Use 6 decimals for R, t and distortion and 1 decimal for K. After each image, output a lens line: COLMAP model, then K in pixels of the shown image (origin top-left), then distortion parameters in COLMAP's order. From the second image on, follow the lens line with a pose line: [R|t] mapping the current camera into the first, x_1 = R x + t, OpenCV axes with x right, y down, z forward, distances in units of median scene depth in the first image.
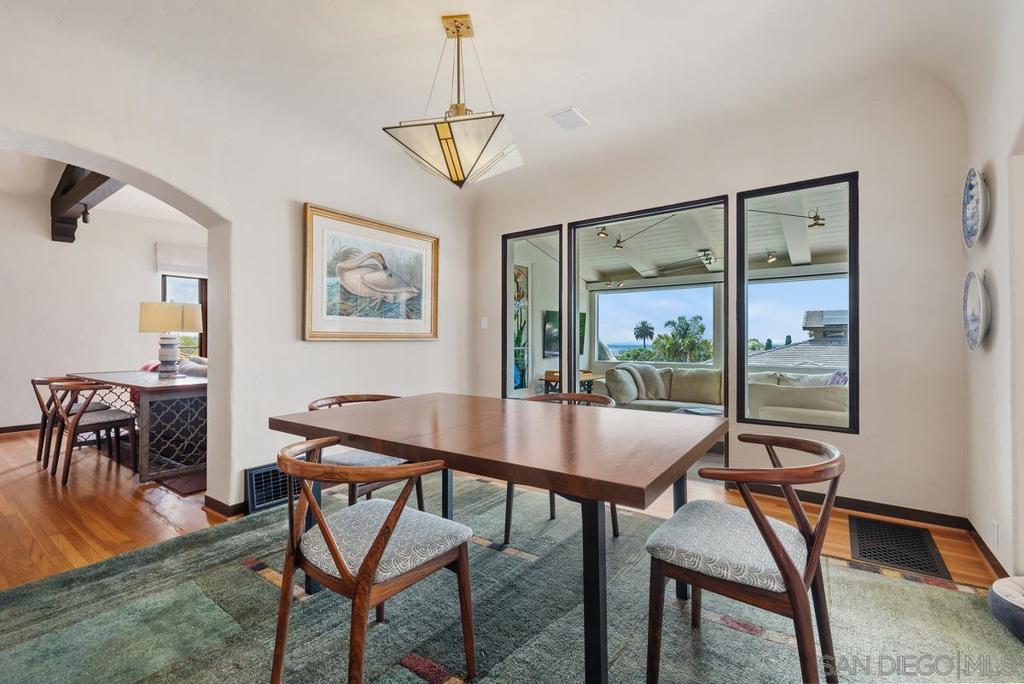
lens RADIAL K [[447.2, 0, 513.6], [0, 447.2, 336.5], [0, 0, 1]] dist [0.008036, -0.000377]
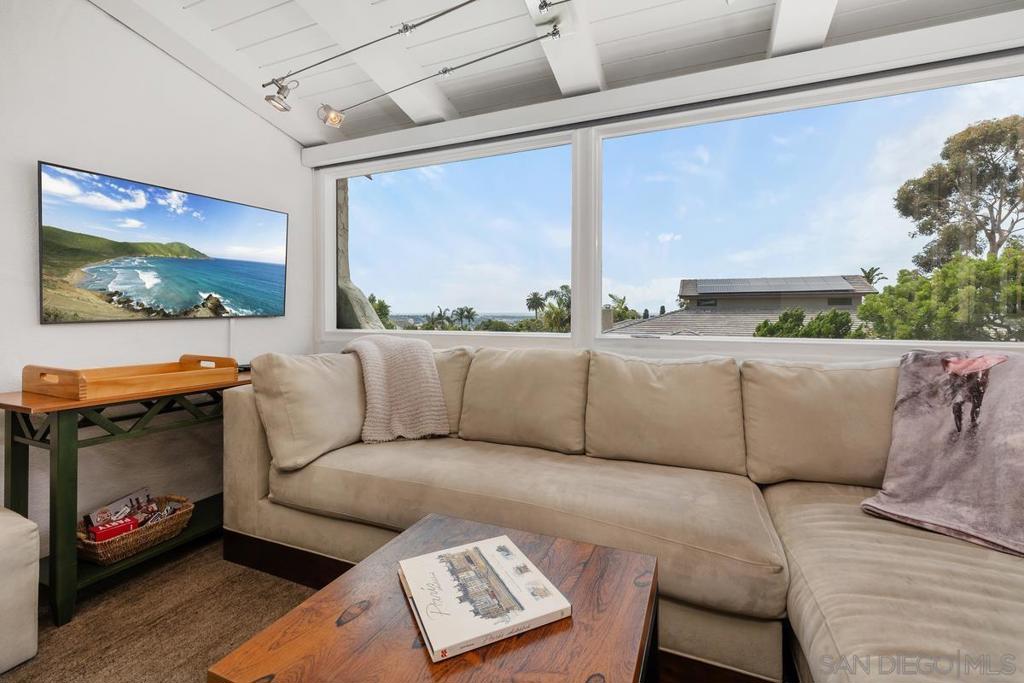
lens RADIAL K [[445.7, 0, 511.8], [0, 445.7, 314.0], [0, 0, 1]] dist [0.002219, 0.000205]
pose [[0.974180, -0.002805, 0.225755, 0.052319], [-0.000268, 0.999908, 0.013583, 0.006674], [-0.225773, -0.013293, 0.974089, 0.107557]]
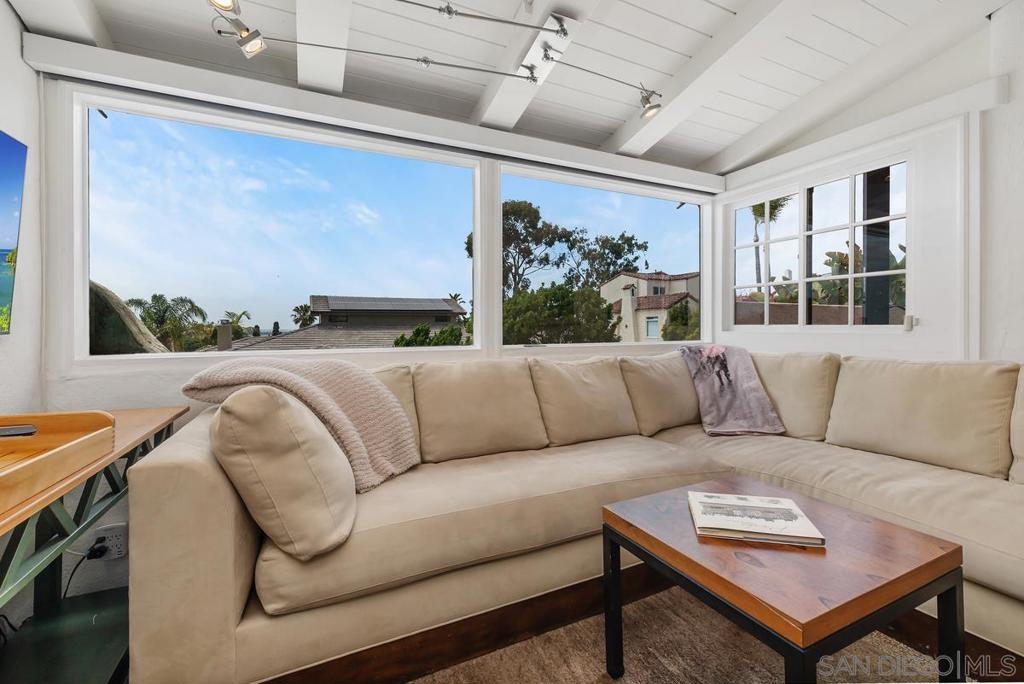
lens RADIAL K [[437.5, 0, 519.8], [0, 437.5, 326.6], [0, 0, 1]] dist [-0.000679, -0.000043]
pose [[0.473961, -0.003253, 0.880540, 0.016825], [-0.001092, 0.999990, 0.004282, 0.007131], [-0.880545, -0.002992, 0.473952, 0.131765]]
